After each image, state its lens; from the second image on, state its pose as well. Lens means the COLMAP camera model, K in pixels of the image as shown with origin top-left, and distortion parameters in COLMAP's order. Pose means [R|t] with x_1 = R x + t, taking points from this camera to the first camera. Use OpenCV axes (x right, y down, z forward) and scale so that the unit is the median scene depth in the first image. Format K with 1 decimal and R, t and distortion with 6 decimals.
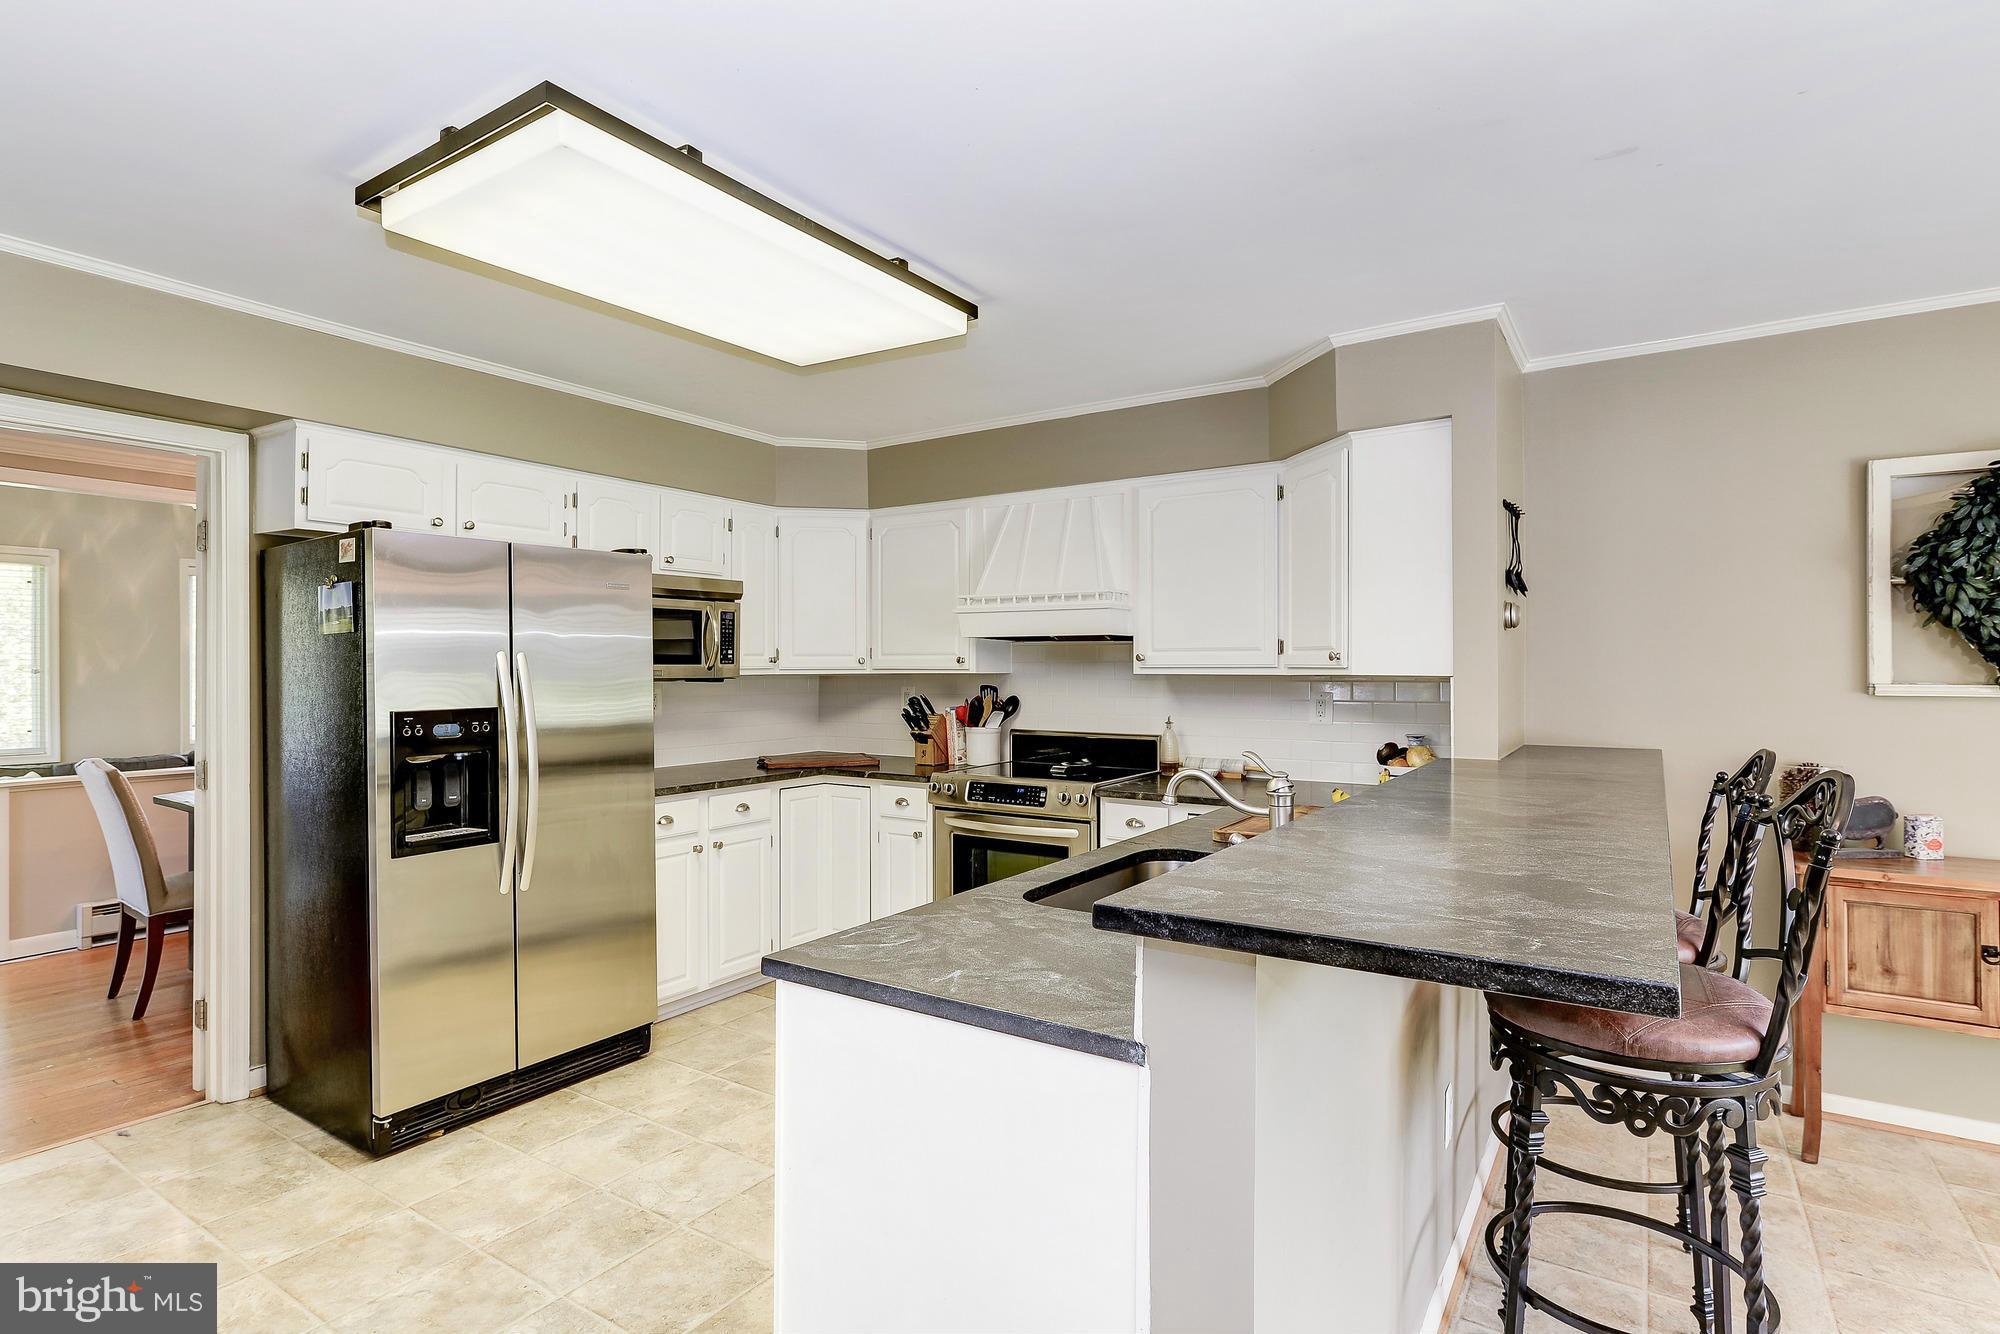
lens RADIAL K [[1000.8, 0, 999.0], [0, 1000.8, 666.7], [0, 0, 1]] dist [-0.011560, 0.005226]
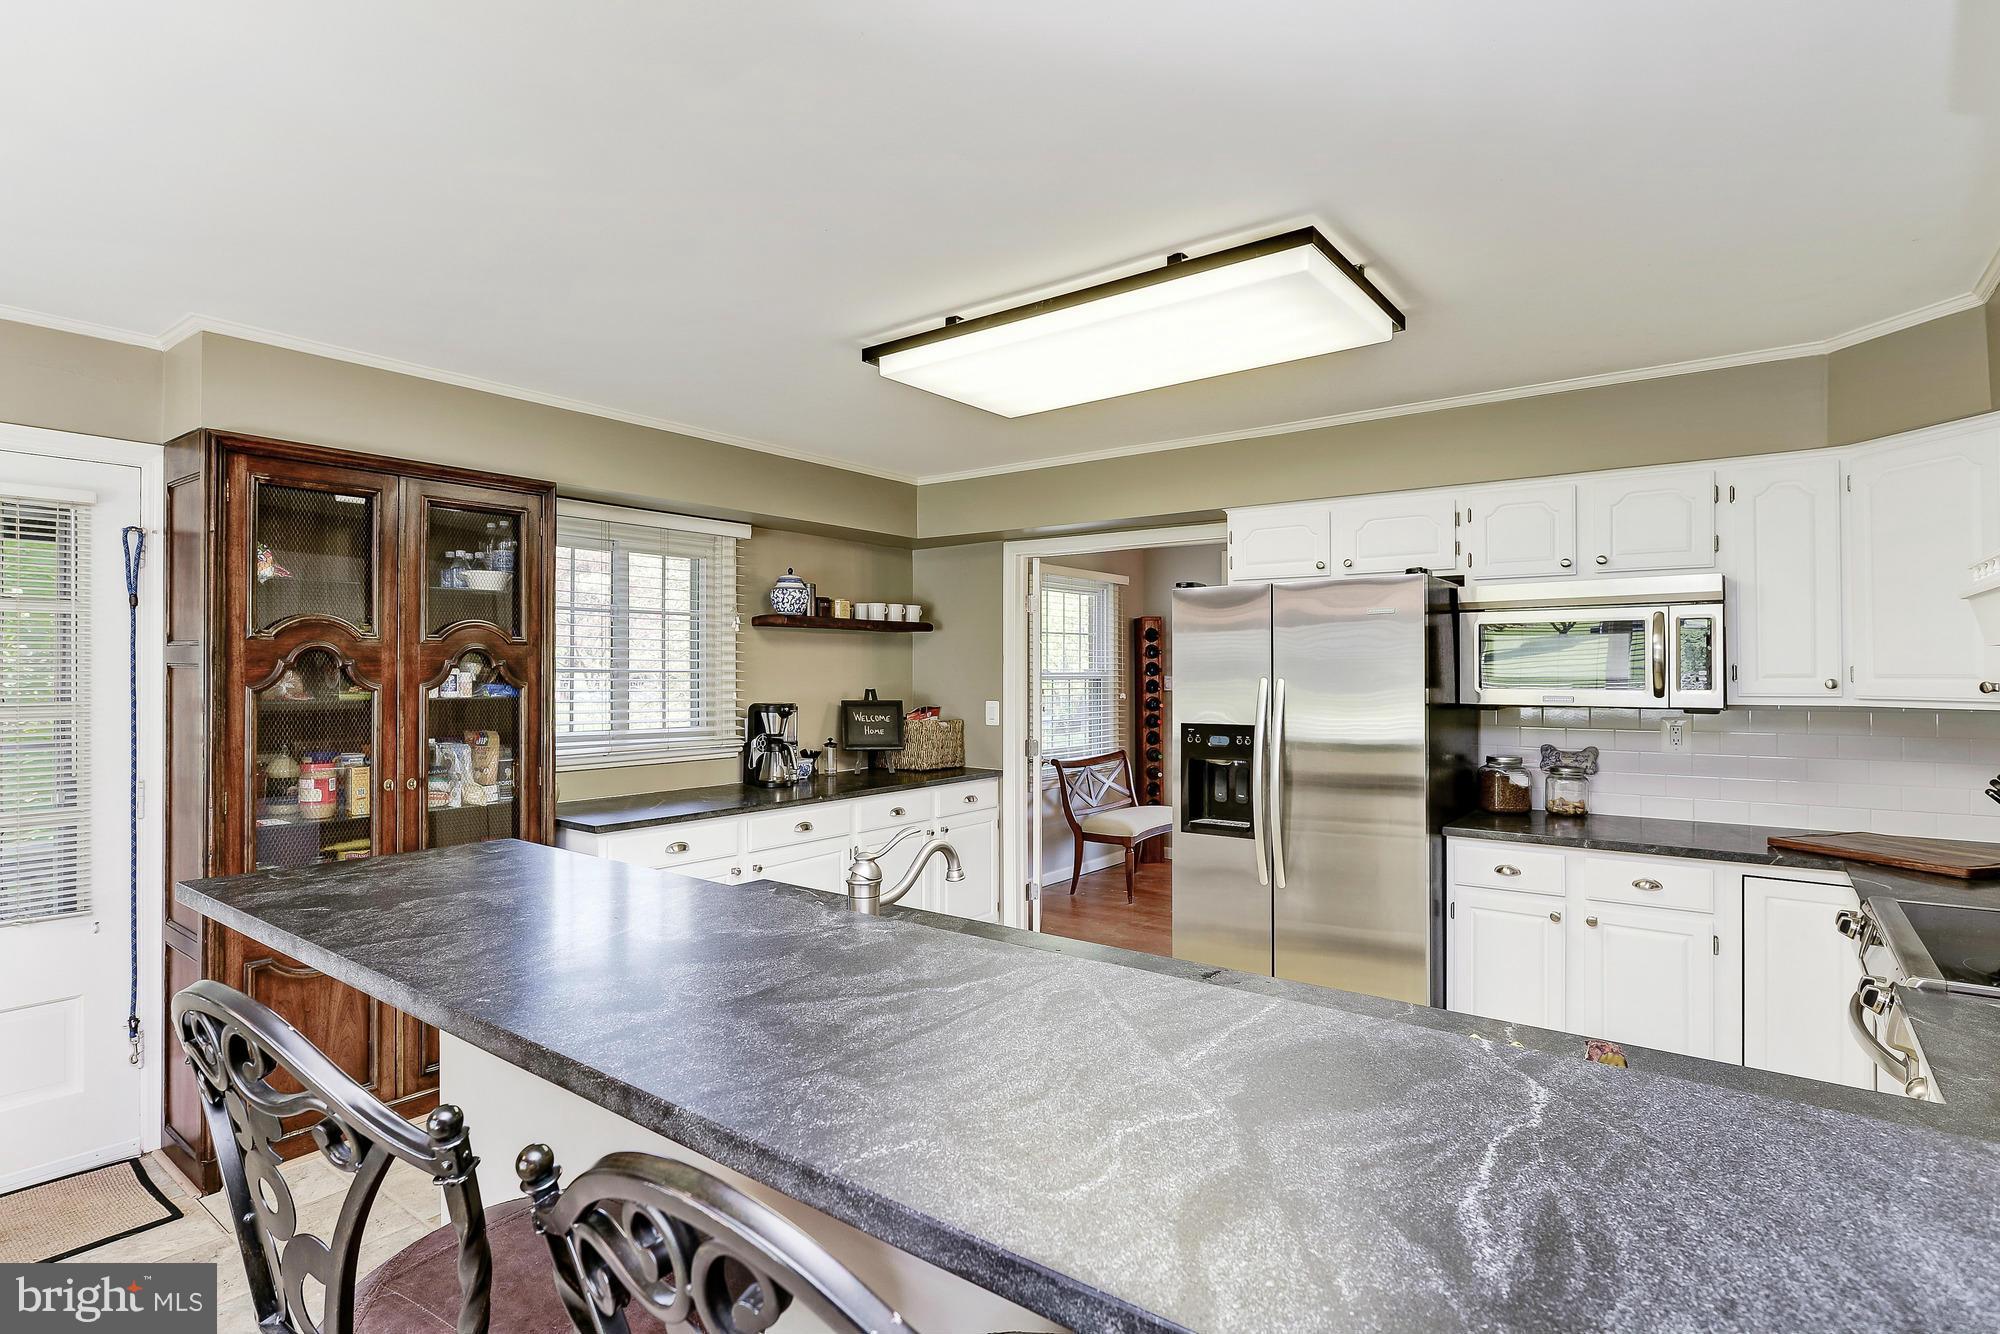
lens RADIAL K [[1000.8, 0, 997.4], [0, 1000.8, 665.7], [0, 0, 1]] dist [-0.011560, 0.005226]
pose [[-0.072703, -0.009931, -0.997304, 0.623071], [0.000161, 0.999950, -0.009969, -0.016270], [0.997354, -0.000886, -0.072697, 0.682203]]
